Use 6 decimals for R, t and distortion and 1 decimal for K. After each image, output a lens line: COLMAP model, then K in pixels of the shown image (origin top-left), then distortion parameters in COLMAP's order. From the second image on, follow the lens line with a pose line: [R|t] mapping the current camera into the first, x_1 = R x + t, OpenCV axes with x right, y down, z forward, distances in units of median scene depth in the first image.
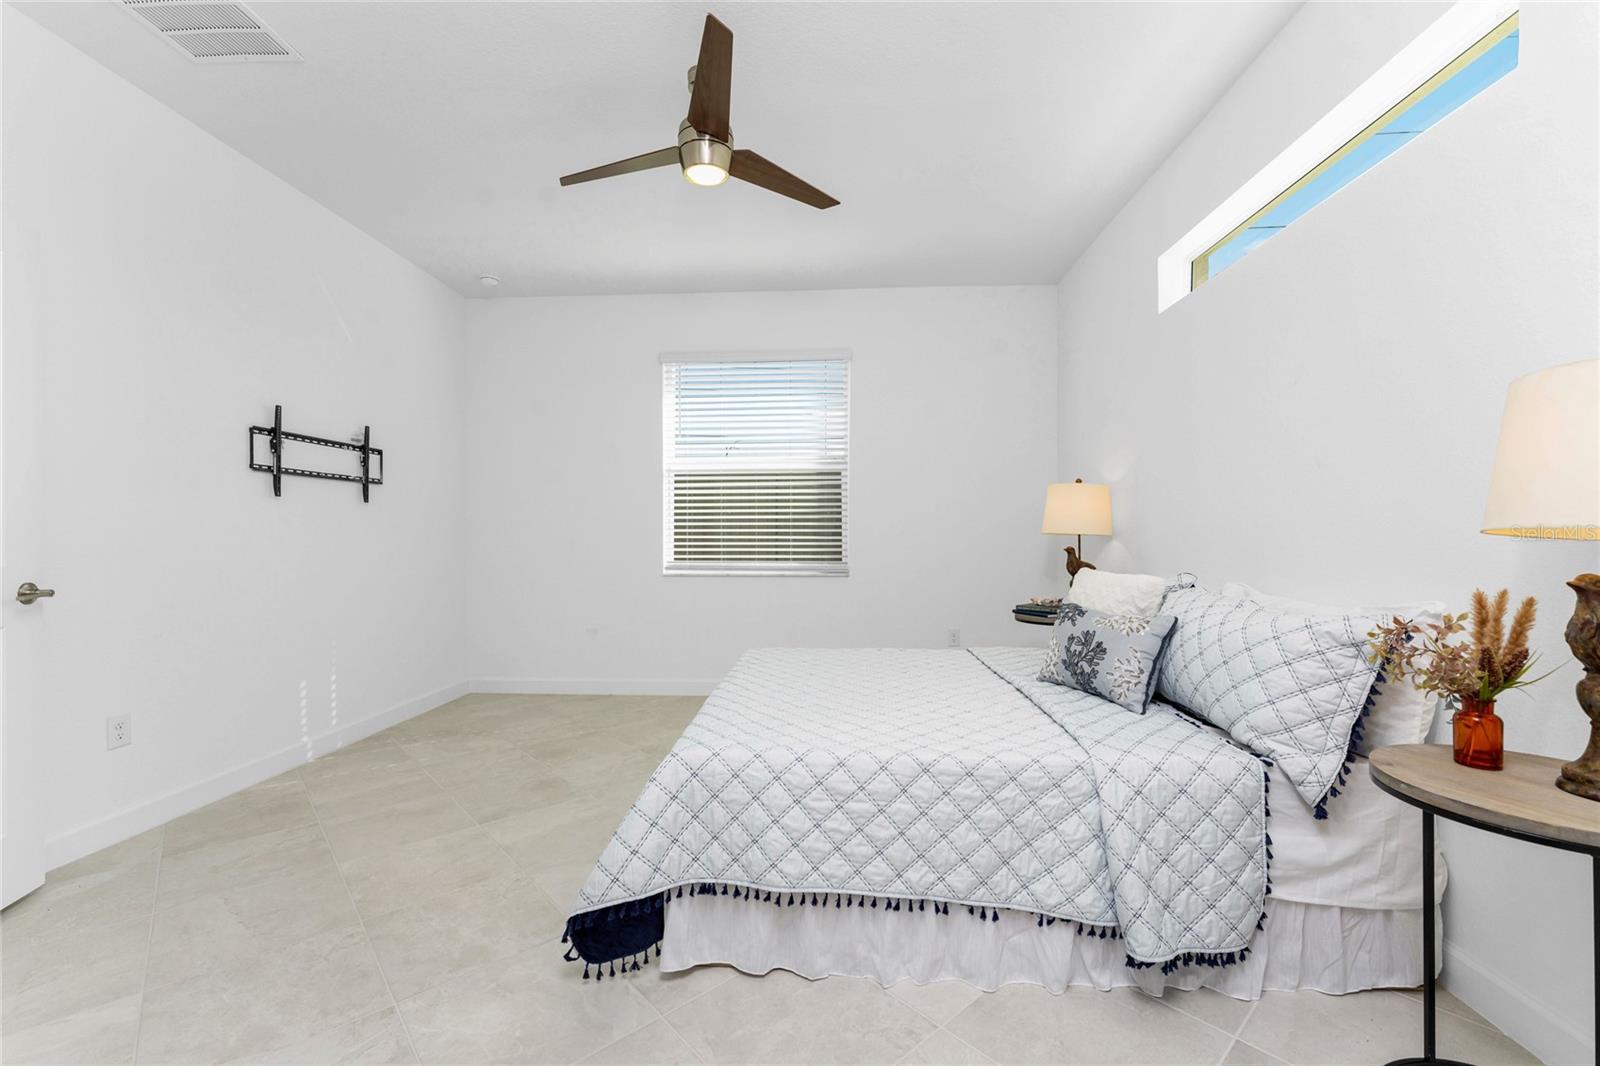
lens RADIAL K [[673.6, 0, 800.0], [0, 673.6, 533.0], [0, 0, 1]] dist [0.001088, -0.000142]
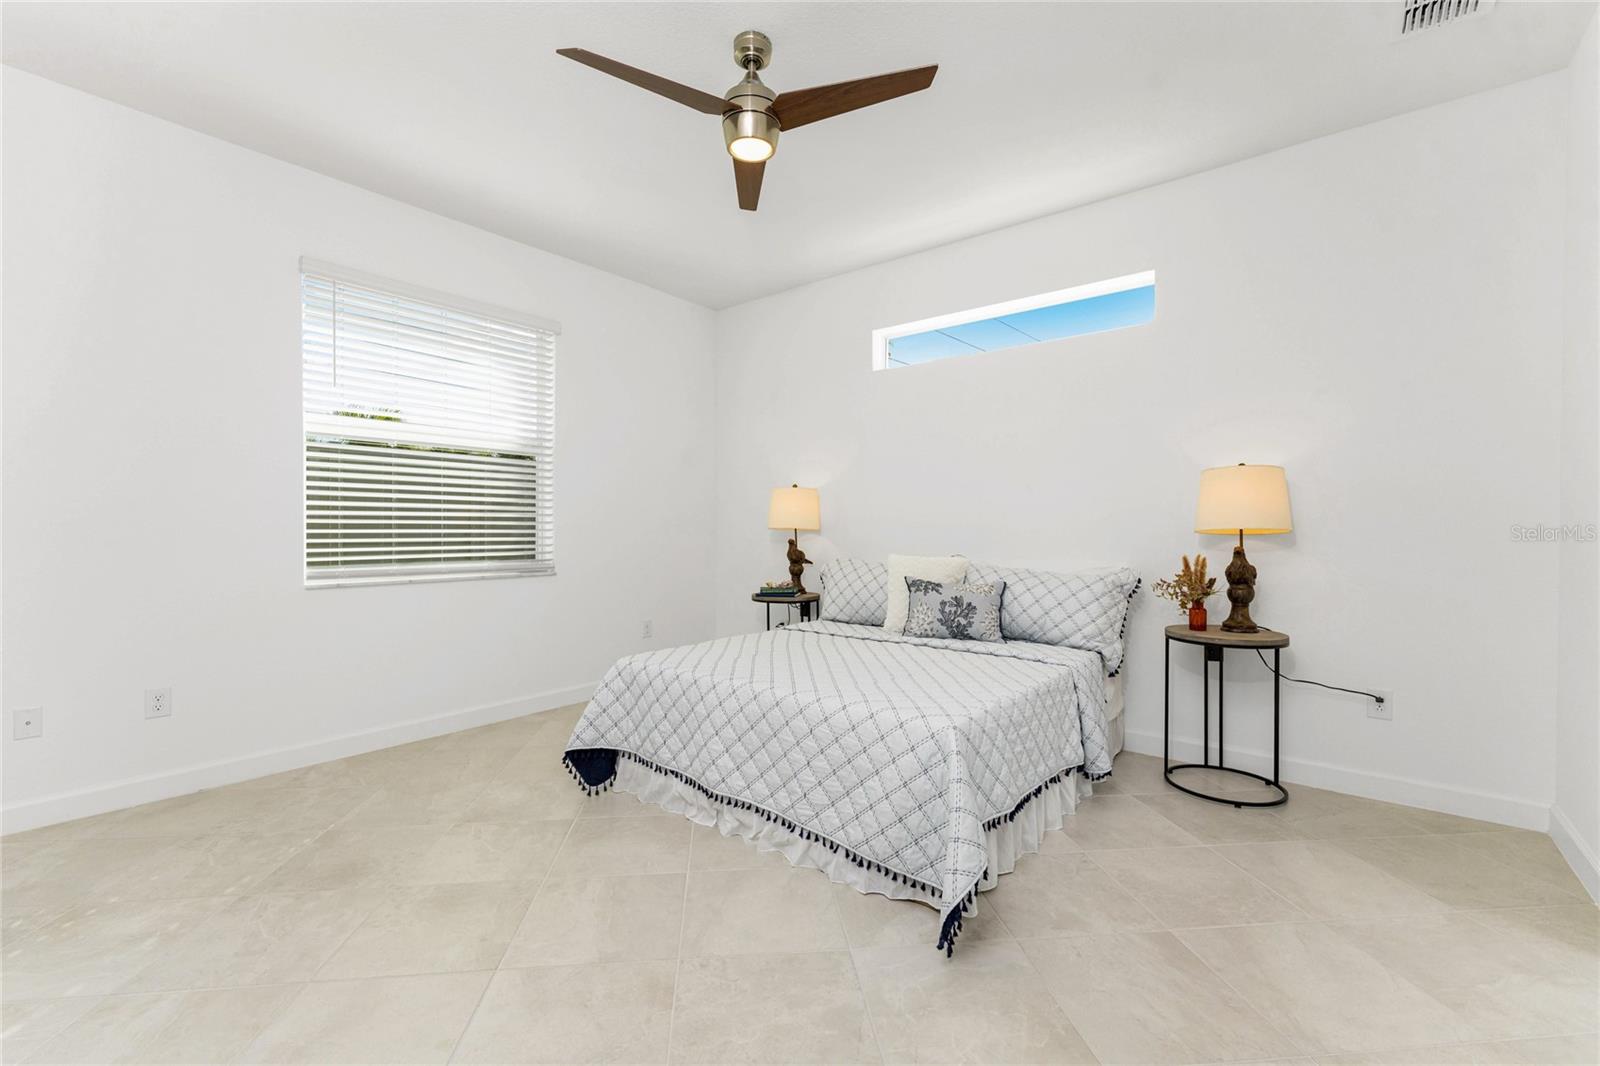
lens RADIAL K [[673.6, 0, 800.0], [0, 673.6, 533.0], [0, 0, 1]] dist [0.001088, -0.000142]
pose [[0.582356, -0.004948, 0.812919, -0.859783], [-0.006405, 0.999923, 0.010675, -0.004979], [-0.812909, -0.011423, 0.582279, 0.385108]]
